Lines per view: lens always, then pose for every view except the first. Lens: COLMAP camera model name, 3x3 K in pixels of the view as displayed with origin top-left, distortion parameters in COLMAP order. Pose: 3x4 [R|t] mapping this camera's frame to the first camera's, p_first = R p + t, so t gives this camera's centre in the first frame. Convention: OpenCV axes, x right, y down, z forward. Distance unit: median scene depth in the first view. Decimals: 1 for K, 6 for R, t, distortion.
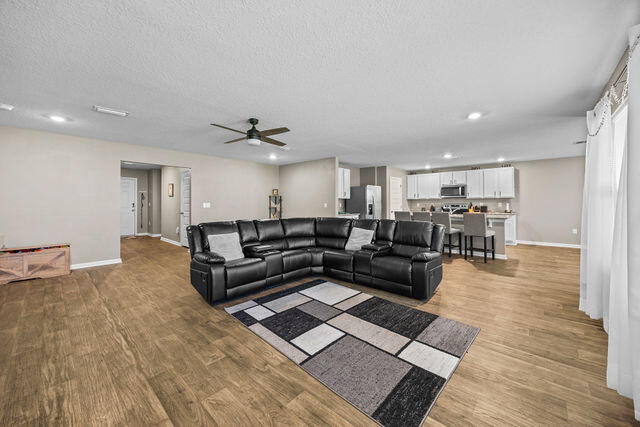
lens RADIAL K [[245.6, 0, 319.8], [0, 245.6, 203.6], [0, 0, 1]] dist [-0.000863, -0.000216]
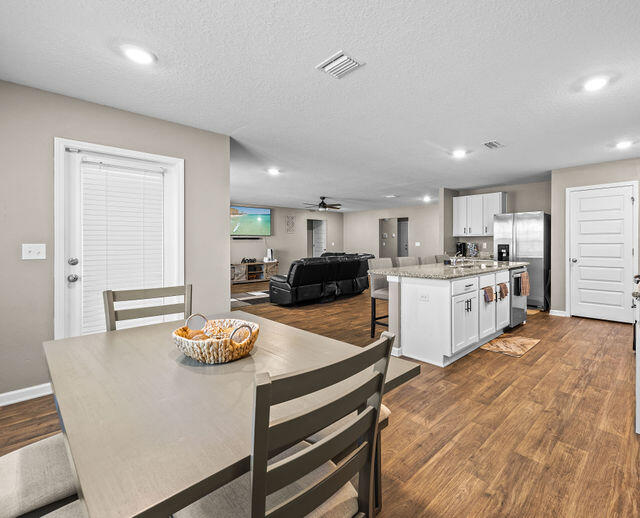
lens RADIAL K [[312.6, 0, 390.4], [0, 312.6, 244.8], [0, 0, 1]] dist [0.000272, 0.000119]
pose [[0.016233, 0.008698, -0.999830, 2.706067], [0.000560, 0.999962, 0.008708, -0.007327], [0.999868, -0.000701, 0.016227, 1.906474]]
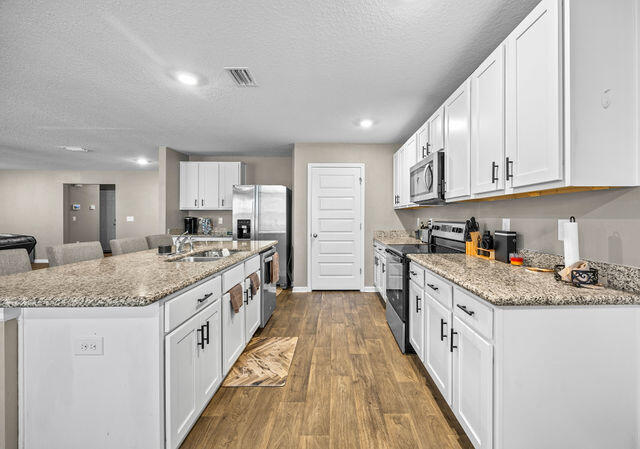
lens RADIAL K [[258.6, 0, 335.9], [0, 258.6, 217.8], [0, 0, 1]] dist [-0.003500, -0.000246]
pose [[0.680306, 0.005232, -0.732910, 2.098818], [-0.004891, 0.999985, 0.002599, -0.008698], [0.732912, 0.001816, 0.680321, 2.059367]]
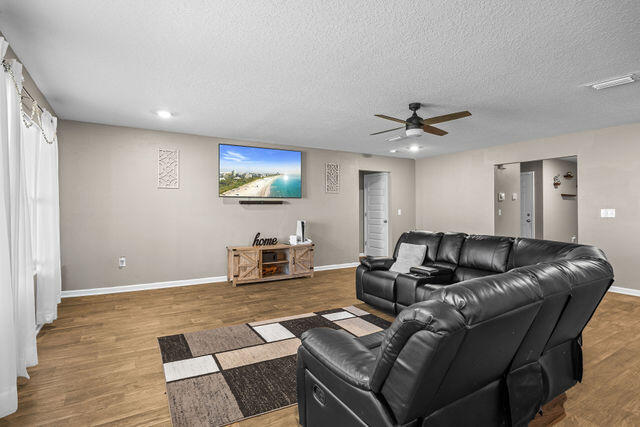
lens RADIAL K [[329.3, 0, 320.0], [0, 329.3, 213.5], [0, 0, 1]] dist [-0.001344, -0.000138]
pose [[-0.286686, 0.011626, -0.957954, 1.086480], [-0.000339, 0.999925, 0.012237, -0.003457], [0.958025, 0.003833, -0.286660, 1.311446]]
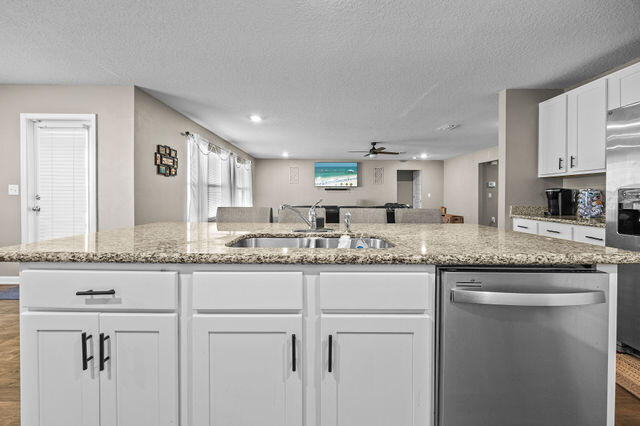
lens RADIAL K [[253.5, 0, 320.7], [0, 253.5, 196.8], [0, 0, 1]] dist [-0.001278, -0.000187]
pose [[-0.733202, -0.001610, -0.680009, 1.545278], [-0.007847, 0.999951, 0.006094, 0.032841], [0.679966, 0.009804, -0.733178, 2.652277]]
